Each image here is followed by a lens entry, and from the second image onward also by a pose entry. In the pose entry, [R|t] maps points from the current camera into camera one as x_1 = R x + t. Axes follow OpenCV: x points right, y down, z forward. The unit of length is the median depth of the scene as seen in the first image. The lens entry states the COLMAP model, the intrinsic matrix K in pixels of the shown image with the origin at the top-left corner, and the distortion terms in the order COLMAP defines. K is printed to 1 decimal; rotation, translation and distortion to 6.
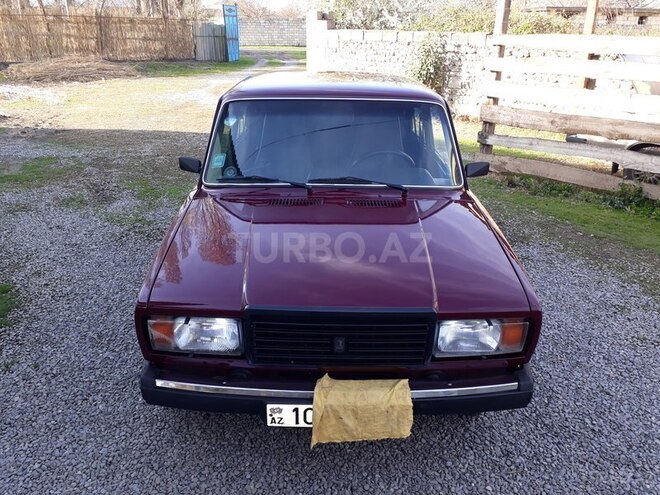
lens RADIAL K [[523.1, 0, 327.9], [0, 523.1, 245.0], [0, 0, 1]] dist [0.017194, -0.007178]
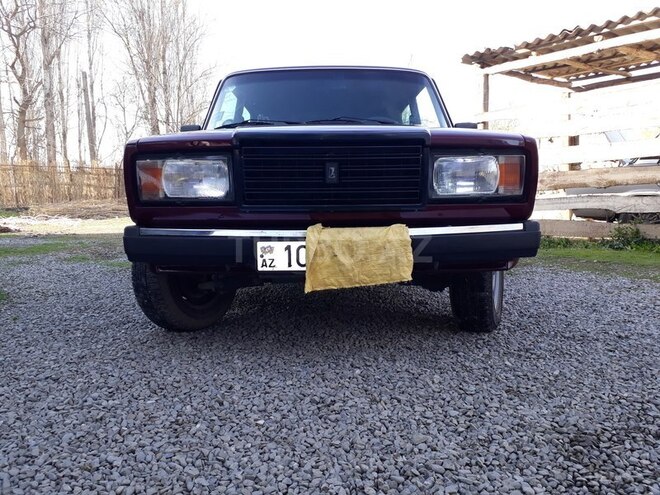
lens RADIAL K [[523.1, 0, 329.1], [0, 523.1, 247.2], [0, 0, 1]] dist [0.017194, -0.007178]
pose [[0.999648, -0.026193, -0.004165, 0.016727], [0.024042, 0.961245, -0.274644, 0.565615], [0.011197, 0.274447, 0.961537, 0.090900]]
